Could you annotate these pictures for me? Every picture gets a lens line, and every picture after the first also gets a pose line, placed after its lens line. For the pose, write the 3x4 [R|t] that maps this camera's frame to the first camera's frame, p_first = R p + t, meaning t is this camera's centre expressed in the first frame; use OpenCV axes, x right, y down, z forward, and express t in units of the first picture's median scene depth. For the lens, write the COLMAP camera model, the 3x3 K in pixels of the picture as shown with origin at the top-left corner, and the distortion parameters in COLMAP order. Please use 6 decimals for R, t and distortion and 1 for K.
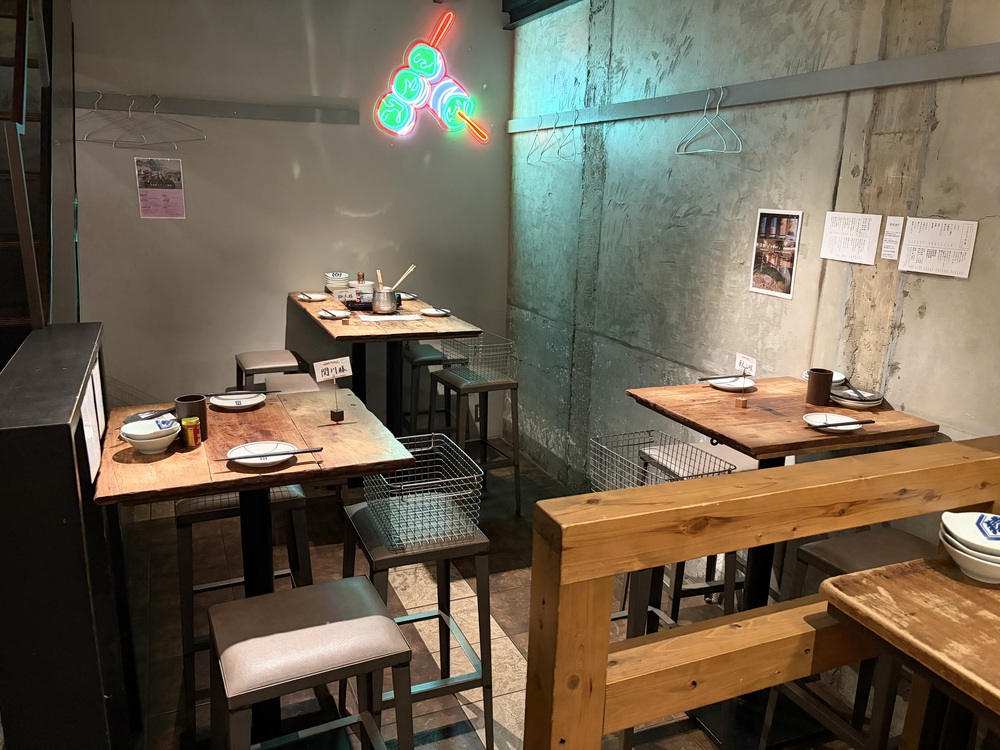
lens RADIAL K [[758.1, 0, 496.8], [0, 758.1, 381.3], [0, 0, 1]] dist [0.018920, -0.016955]
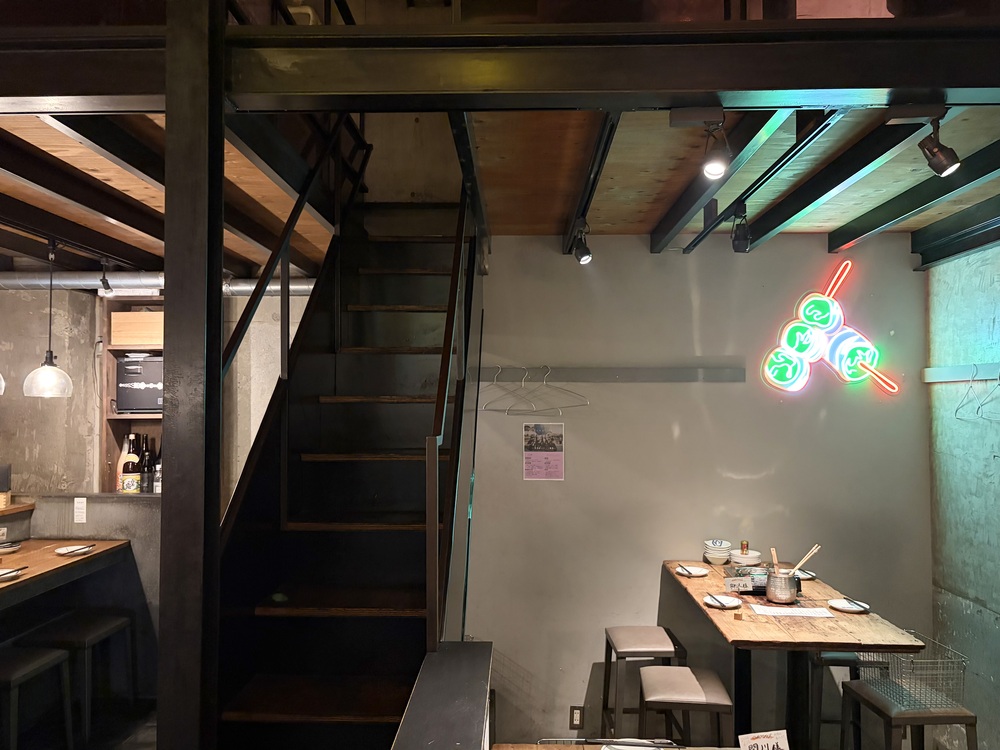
lens RADIAL K [[758.1, 0, 491.3], [0, 758.1, 375.5], [0, 0, 1]] dist [0.018920, -0.016955]
pose [[0.899642, -0.038069, -0.434965, -0.057397], [-0.090005, 0.958628, -0.270060, -0.068302], [0.427250, 0.282106, 0.858996, 0.067279]]
